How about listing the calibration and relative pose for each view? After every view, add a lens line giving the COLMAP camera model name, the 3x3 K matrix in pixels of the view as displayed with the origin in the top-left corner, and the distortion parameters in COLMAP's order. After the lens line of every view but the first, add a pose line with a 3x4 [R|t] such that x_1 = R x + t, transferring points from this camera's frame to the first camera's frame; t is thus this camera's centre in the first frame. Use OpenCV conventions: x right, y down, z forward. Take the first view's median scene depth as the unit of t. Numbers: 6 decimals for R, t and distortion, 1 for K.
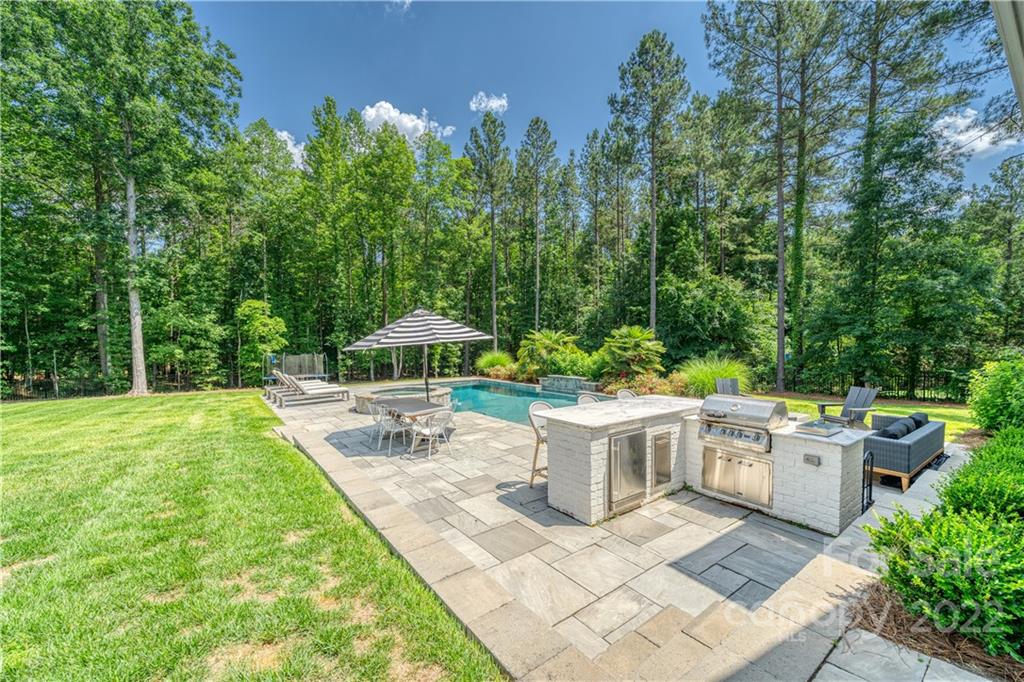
lens RADIAL K [[430.4, 0, 514.8], [0, 430.4, 349.6], [0, 0, 1]] dist [0.000073, 0.000574]
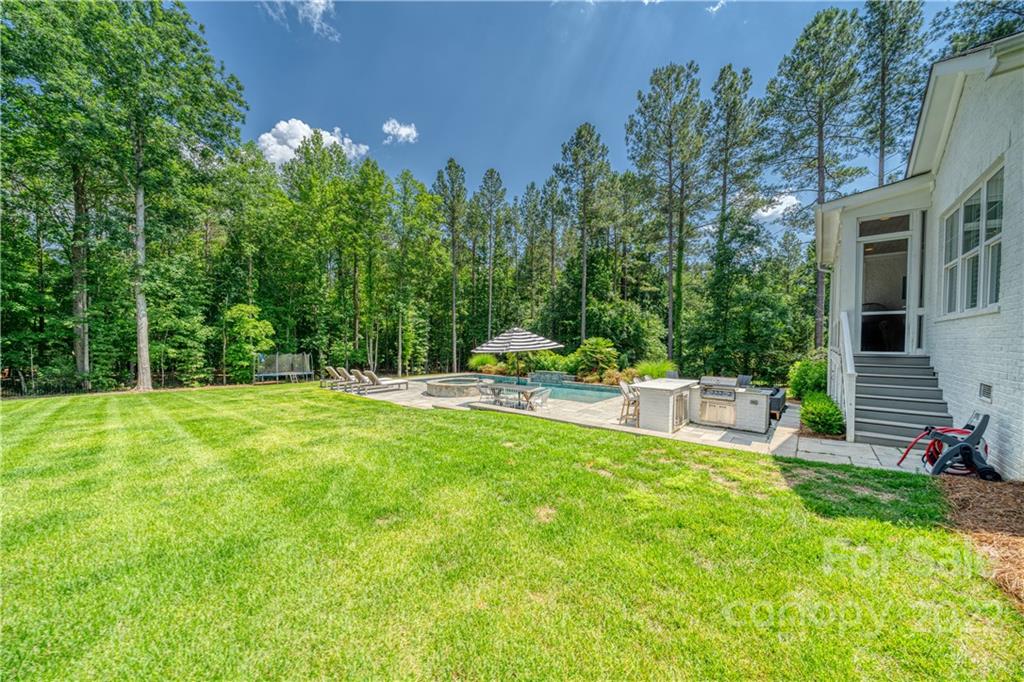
lens RADIAL K [[359.1, 0, 533.5], [0, 359.1, 348.3], [0, 0, 1]] dist [-0.001801, -0.000666]
pose [[0.970311, 0.012865, 0.241519, -0.108650], [-0.010439, 0.999881, -0.011323, -0.000383], [-0.241636, 0.008466, 0.970330, -0.069802]]
